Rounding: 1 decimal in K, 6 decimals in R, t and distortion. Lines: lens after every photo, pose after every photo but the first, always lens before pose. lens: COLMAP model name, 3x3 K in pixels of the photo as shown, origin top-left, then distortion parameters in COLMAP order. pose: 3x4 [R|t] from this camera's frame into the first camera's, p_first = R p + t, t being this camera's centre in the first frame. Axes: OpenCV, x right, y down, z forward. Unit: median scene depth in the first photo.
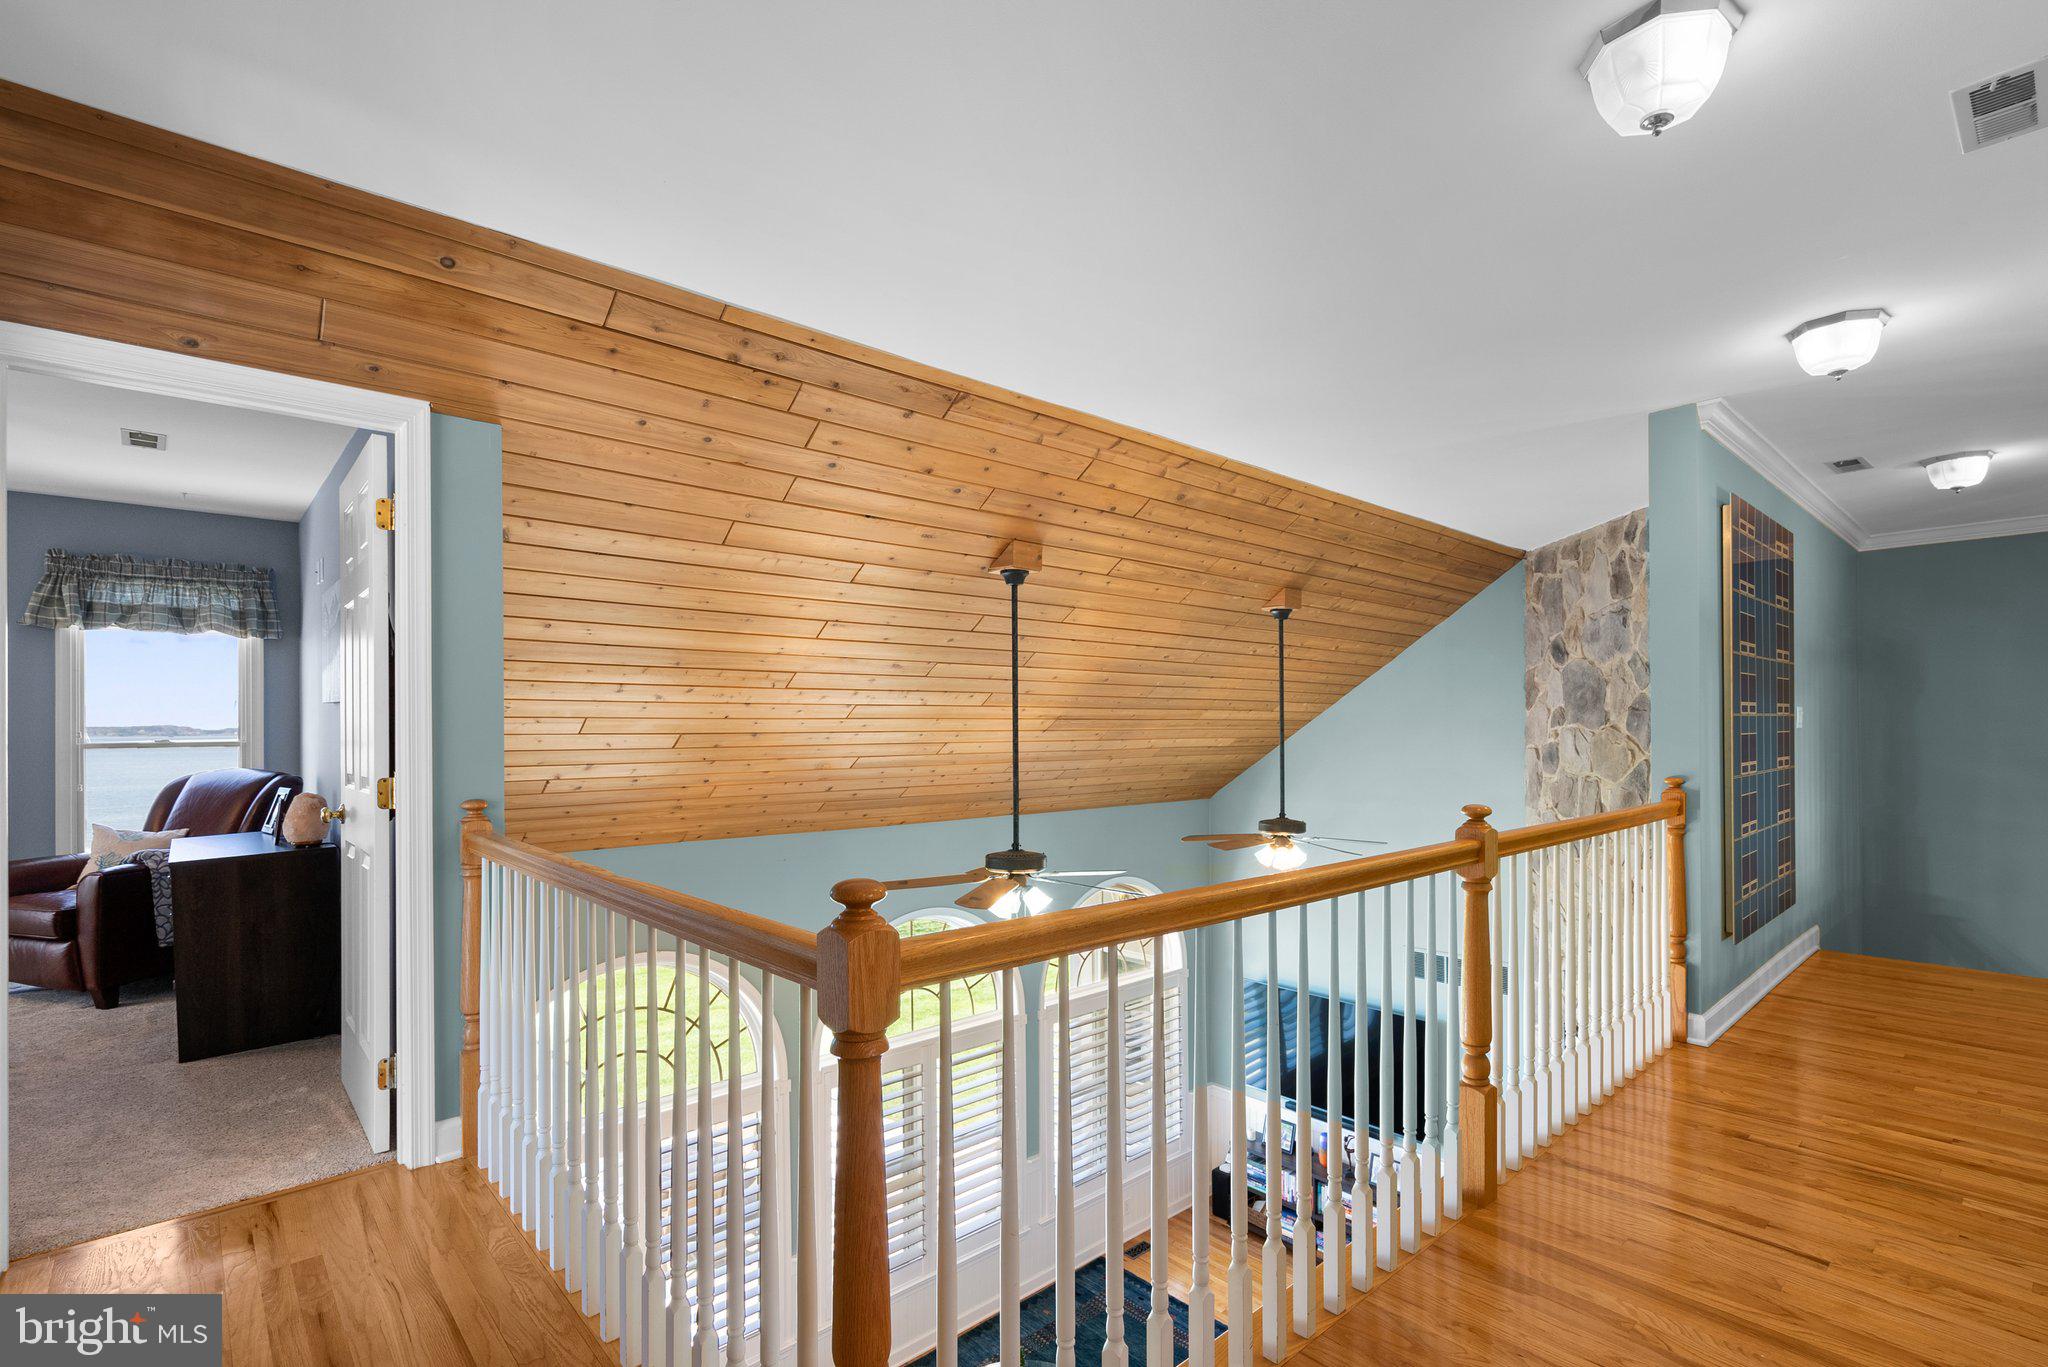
lens RADIAL K [[955.8, 0, 1026.4], [0, 955.8, 725.6], [0, 0, 1]] dist [0.000127, 0.000724]
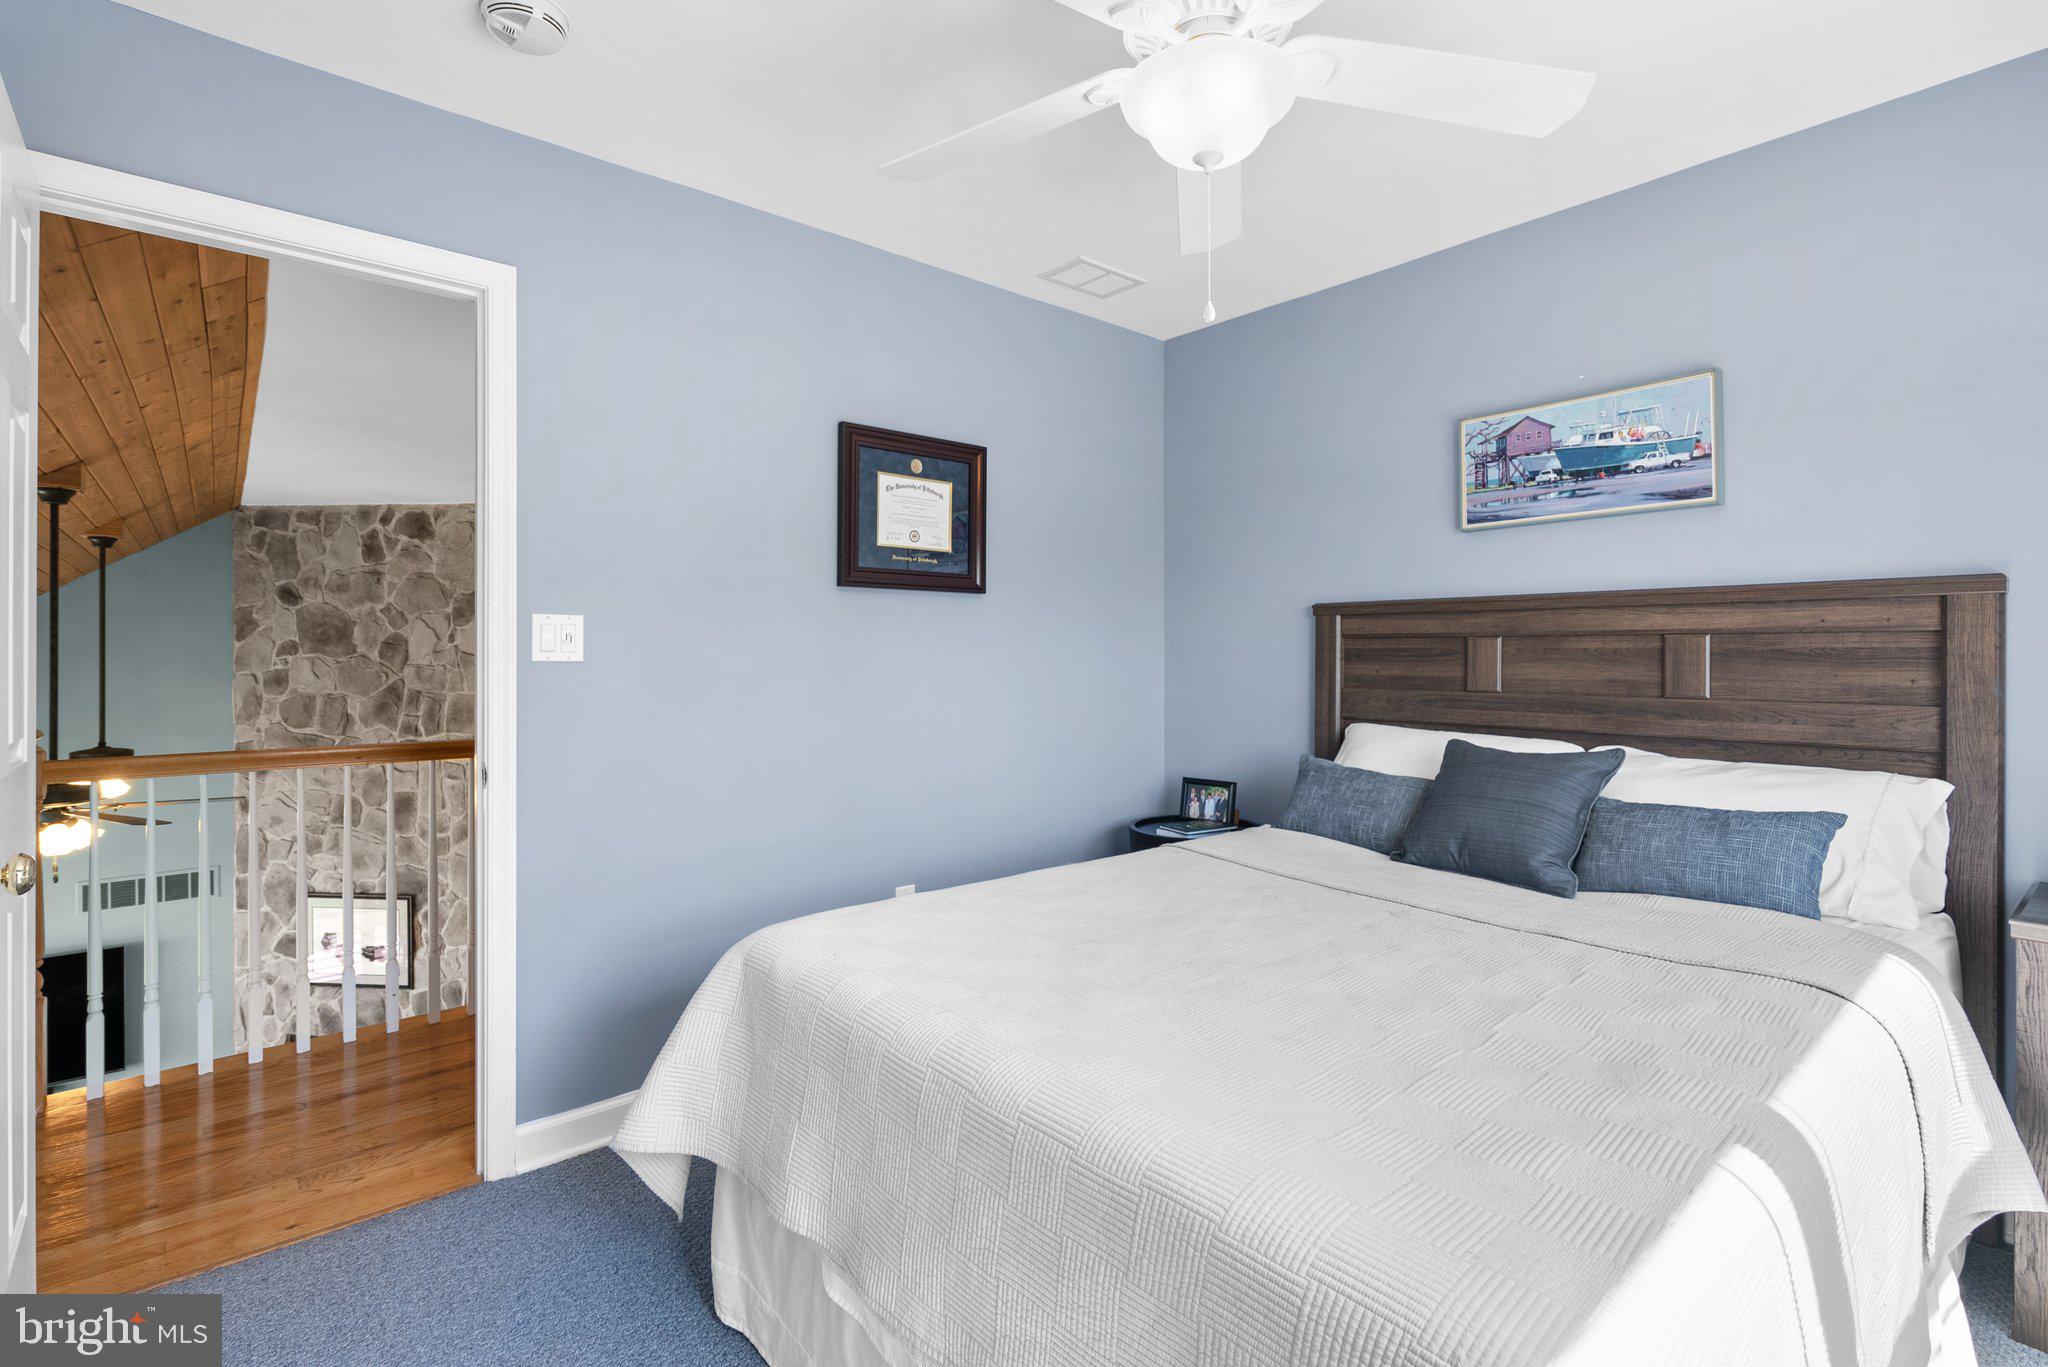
lens RADIAL K [[954.0, 0, 1023.3], [0, 954.0, 662.6], [0, 0, 1]] dist [-0.000819, 0.000120]
pose [[0.044581, -0.003304, 0.999000, -0.722011], [-0.001505, 0.999993, 0.003375, 0.004587], [-0.999005, -0.001654, 0.044576, -0.002104]]
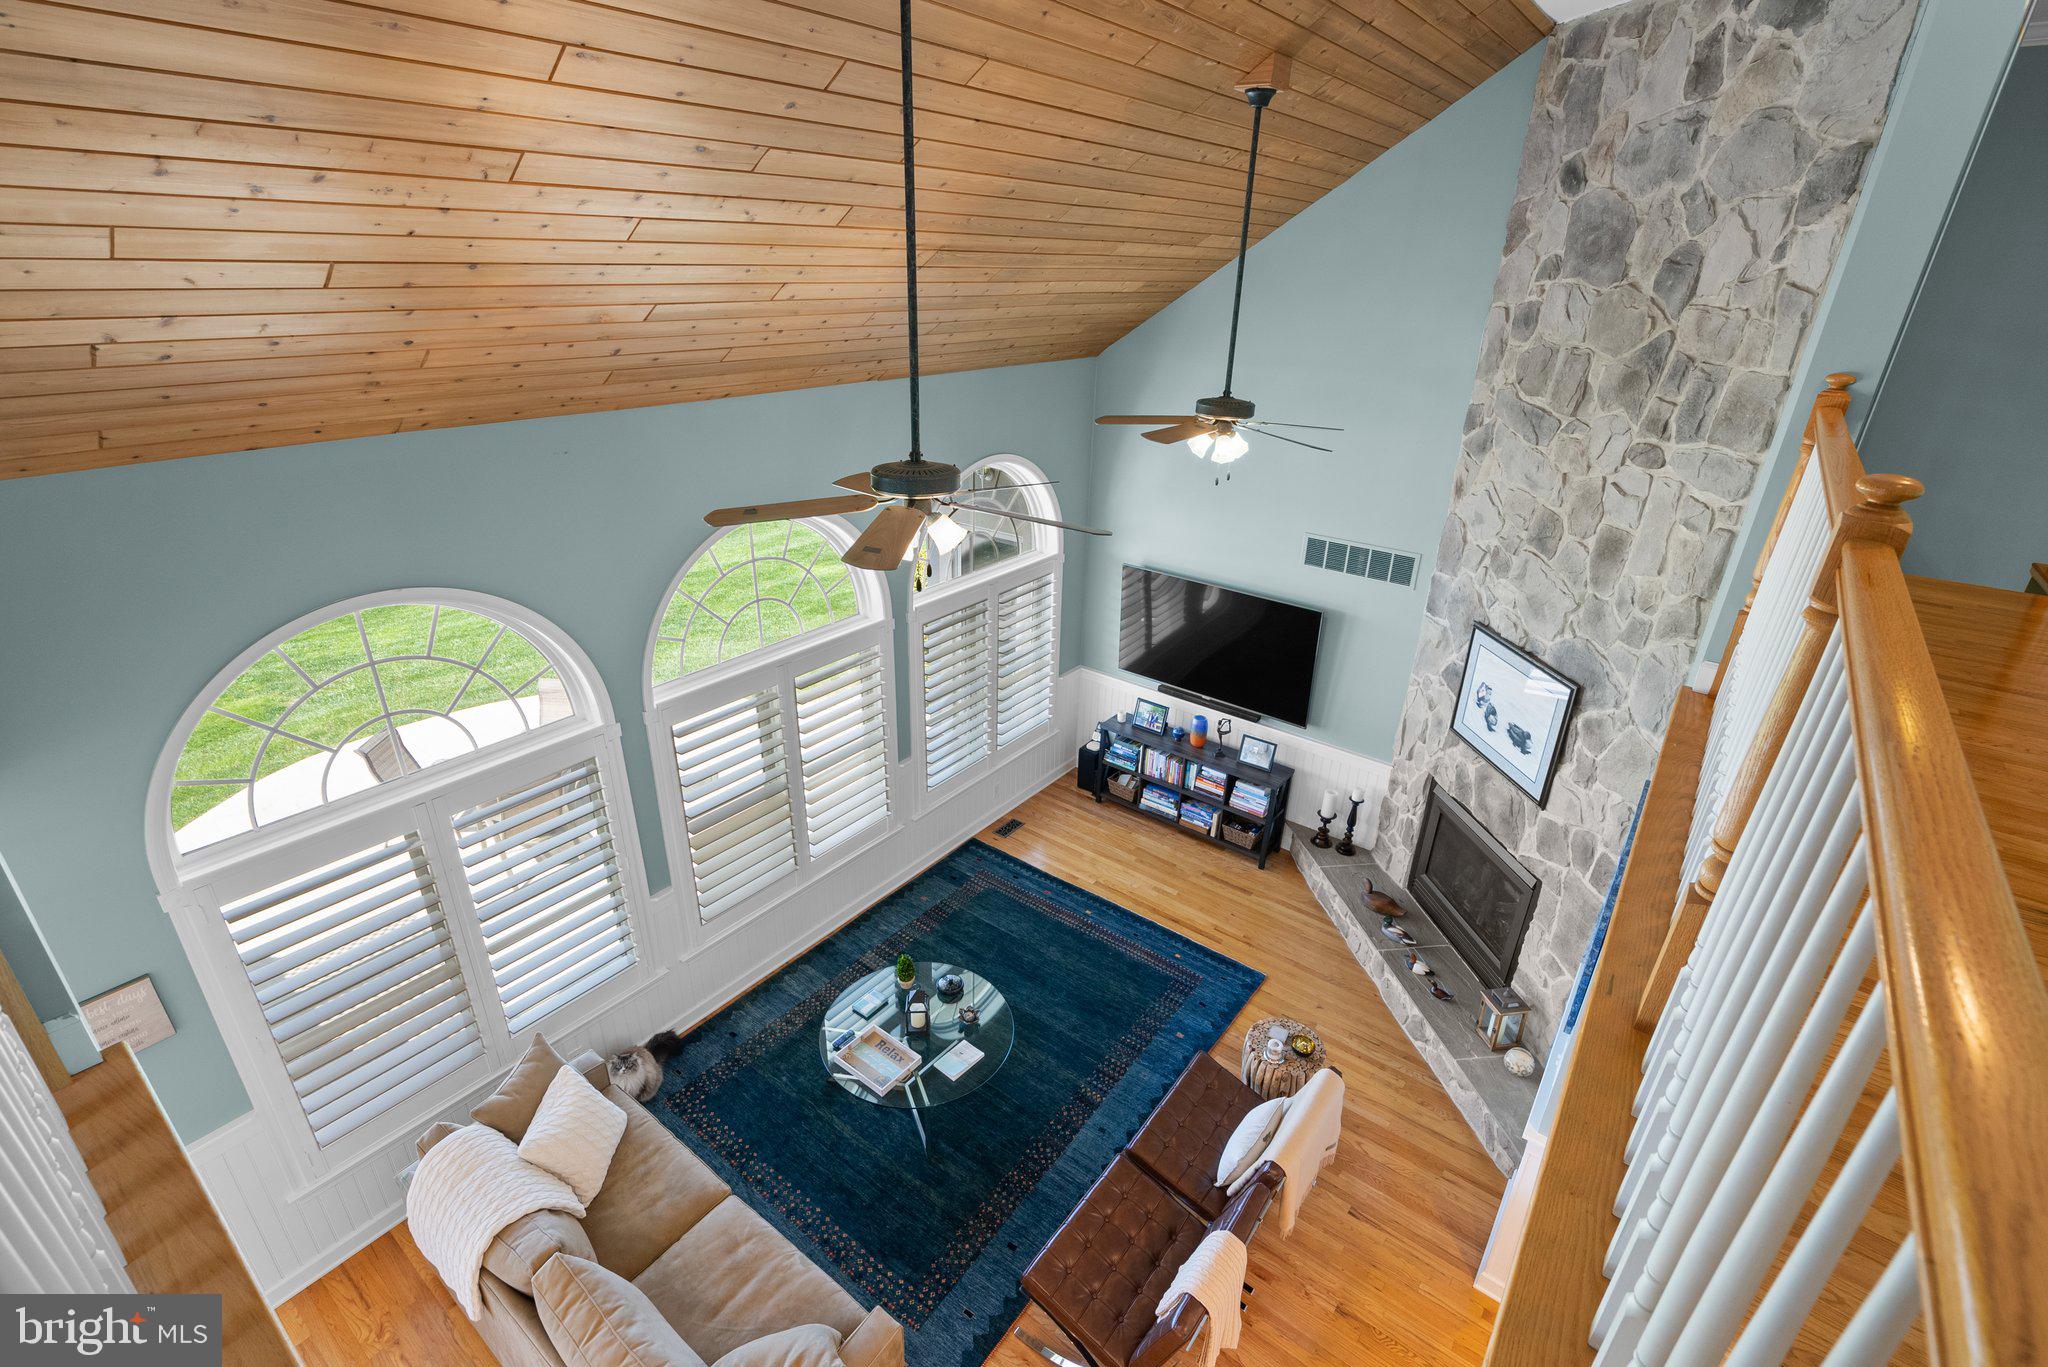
lens RADIAL K [[937.0, 0, 1024.0], [0, 937.0, 683.5], [0, 0, 1]] dist [-0.001719, 0.000657]
pose [[0.983652, -0.046876, 0.173872, -0.046709], [-0.030403, 0.908436, 0.416918, -0.007311], [-0.177495, -0.415388, 0.892159, 0.251750]]
